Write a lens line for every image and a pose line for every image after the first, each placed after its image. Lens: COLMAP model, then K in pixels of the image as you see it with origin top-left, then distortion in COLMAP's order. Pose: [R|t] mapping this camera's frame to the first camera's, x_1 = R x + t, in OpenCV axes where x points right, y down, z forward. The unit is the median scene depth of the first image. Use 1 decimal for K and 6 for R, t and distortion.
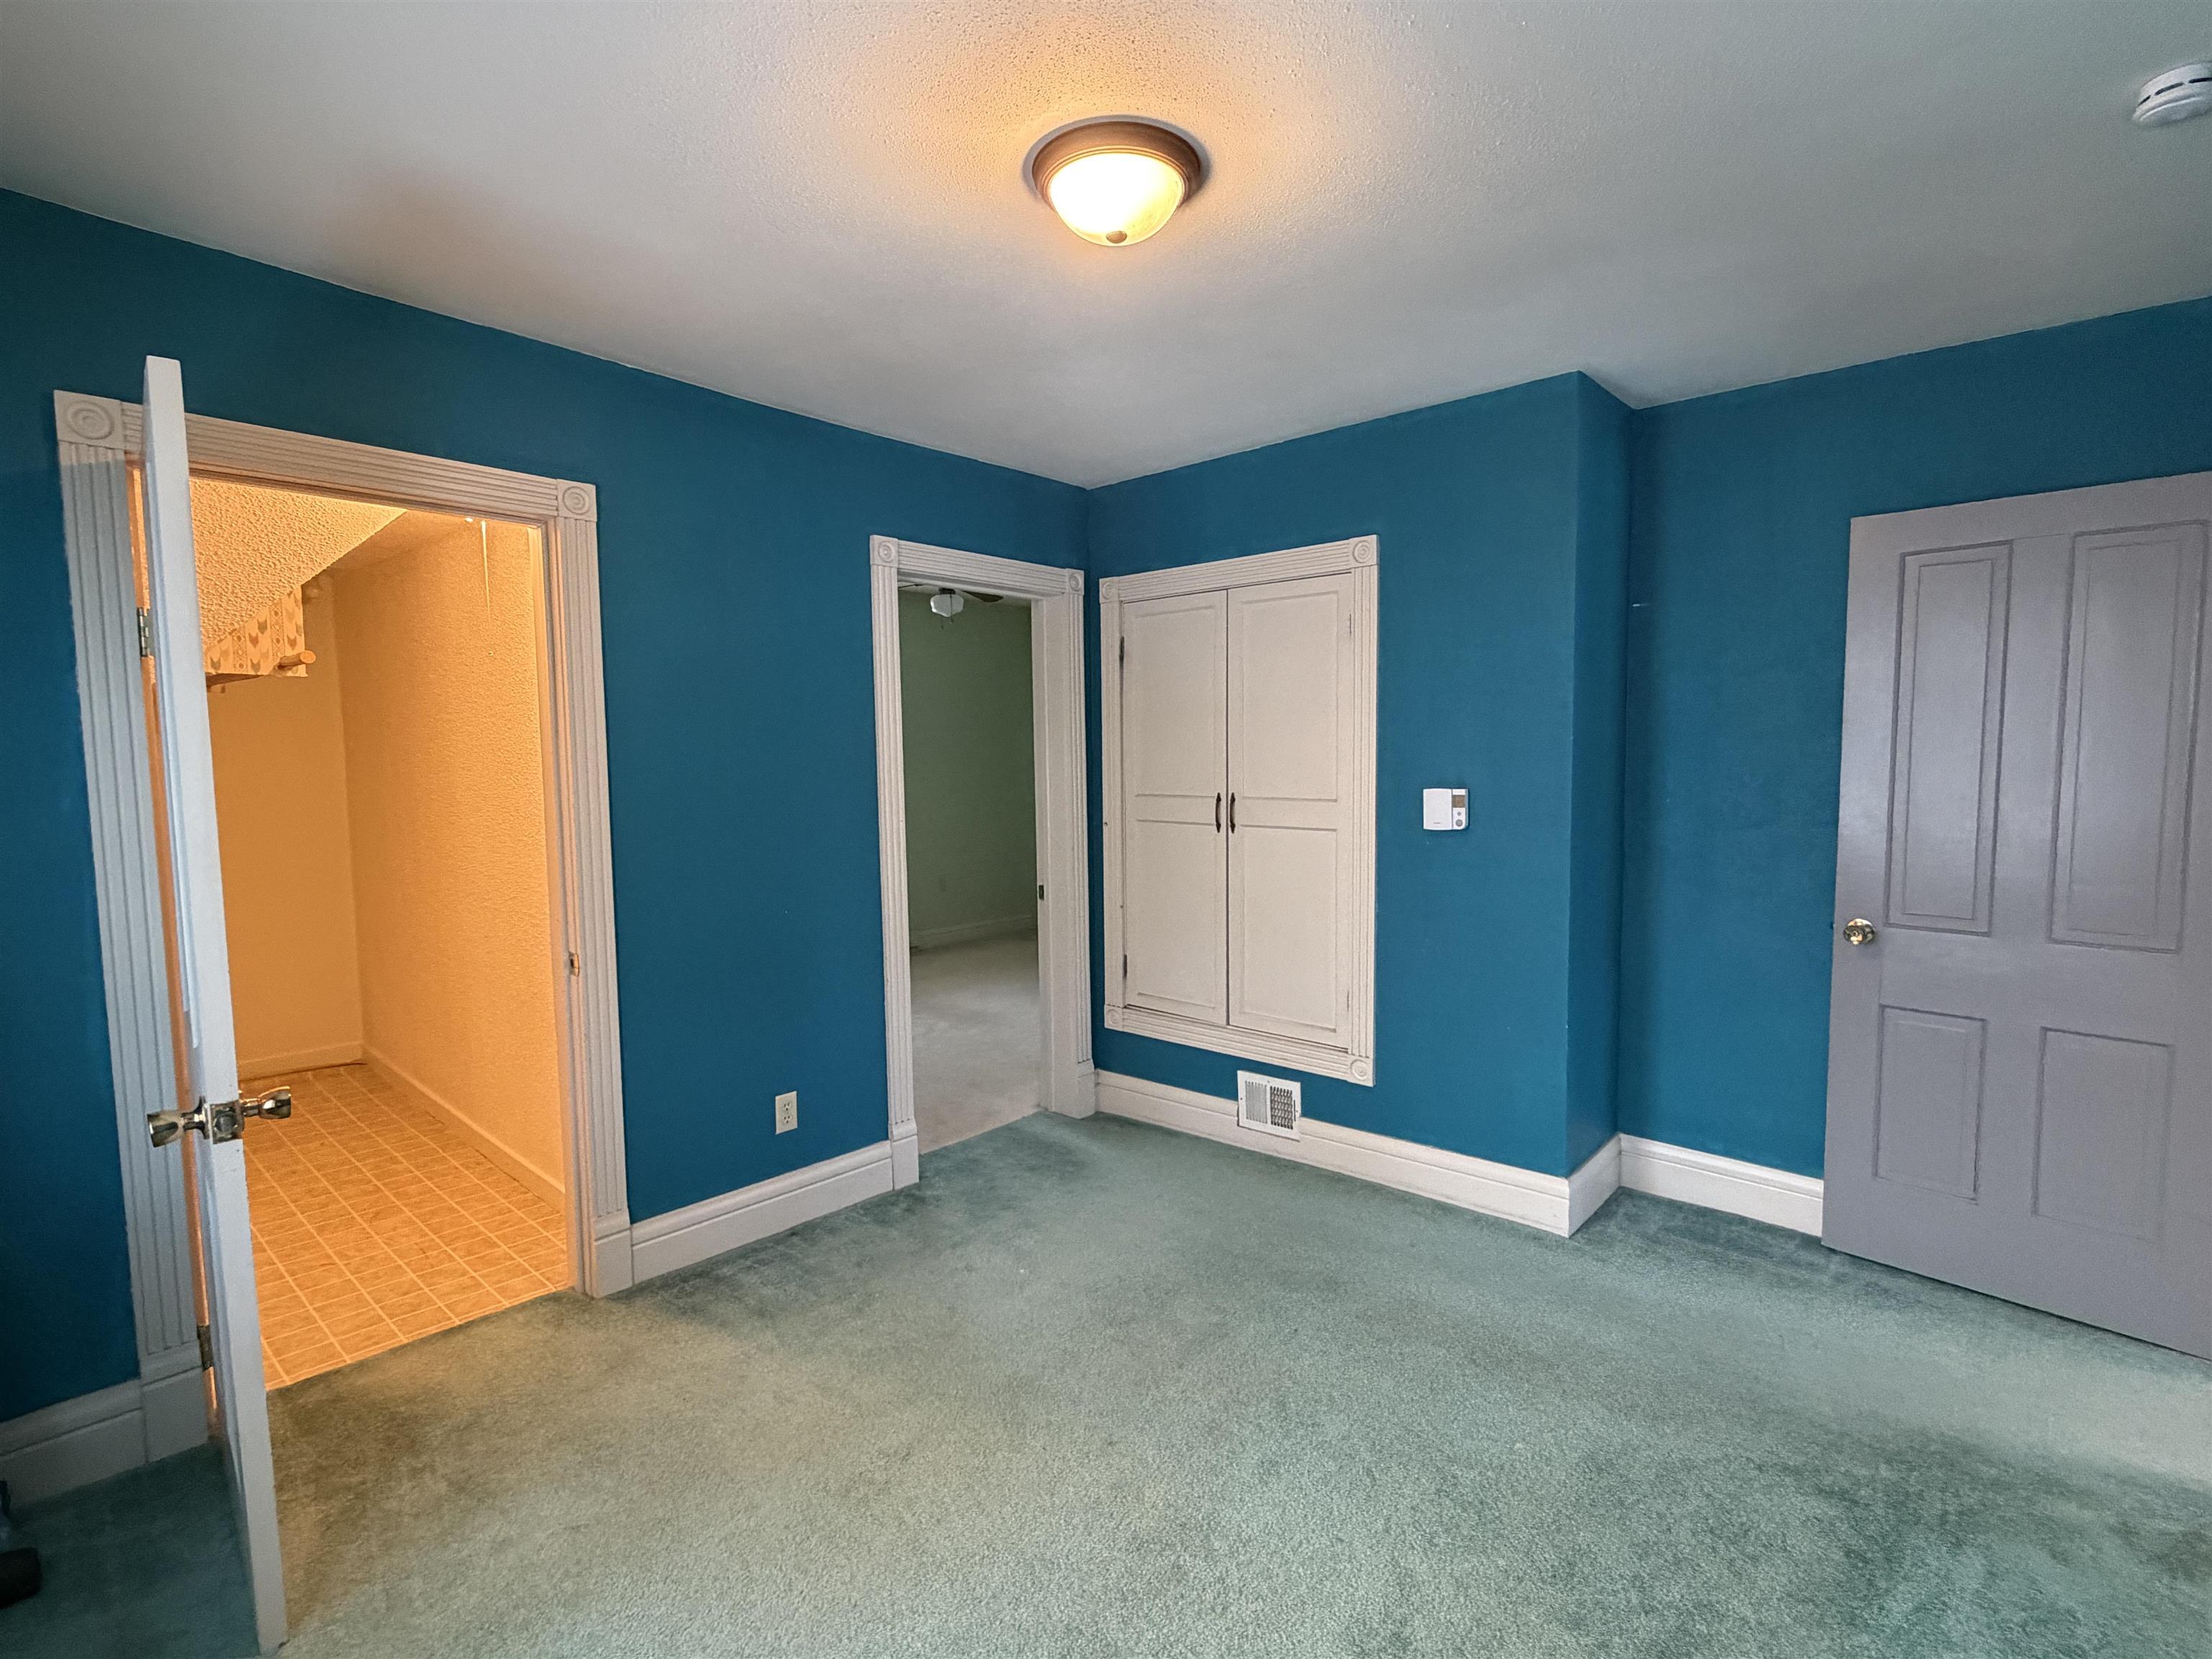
lens RADIAL K [[1045.3, 0, 1112.3], [0, 1045.3, 831.8], [0, 0, 1]] dist [0.003845, 0.000034]
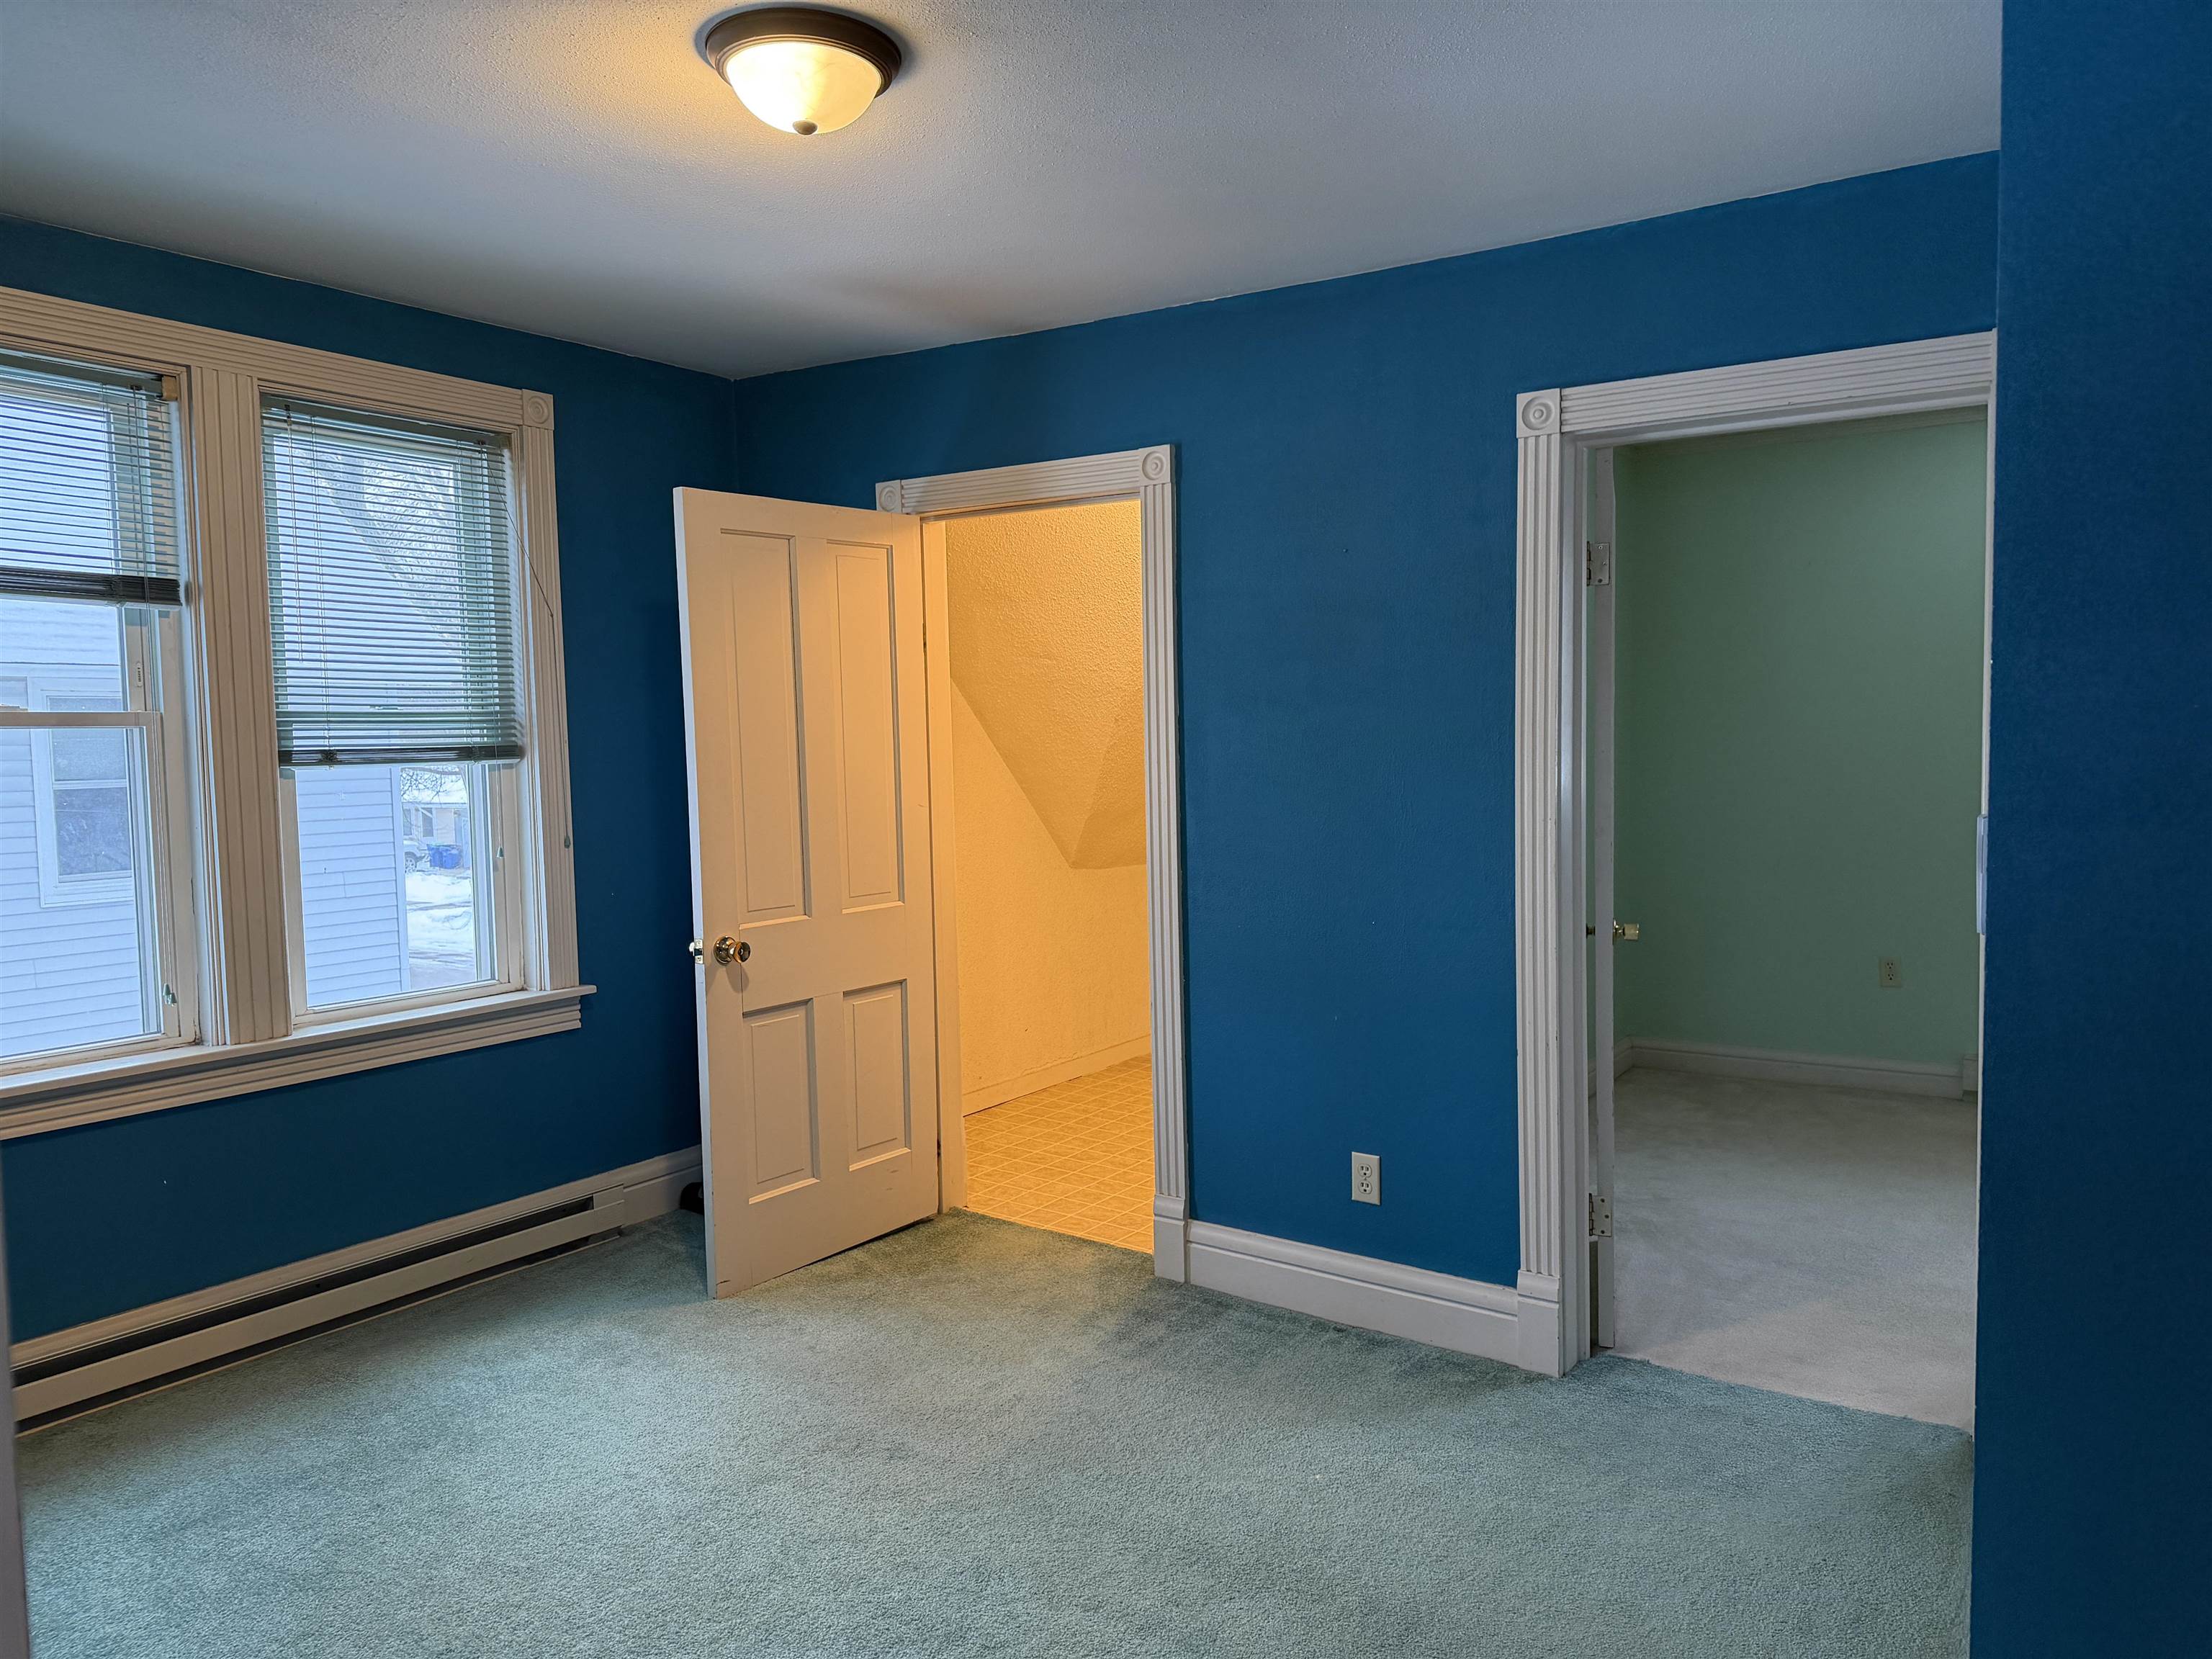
lens RADIAL K [[1545.4, 0, 1108.7], [0, 1545.4, 830.3], [0, 0, 1]] dist [0.000494, -0.005115]
pose [[0.118974, 0.068887, -0.990505, 0.873607], [-0.061305, 0.996197, 0.061919, -0.054246], [0.991003, 0.053356, 0.122745, 0.727513]]
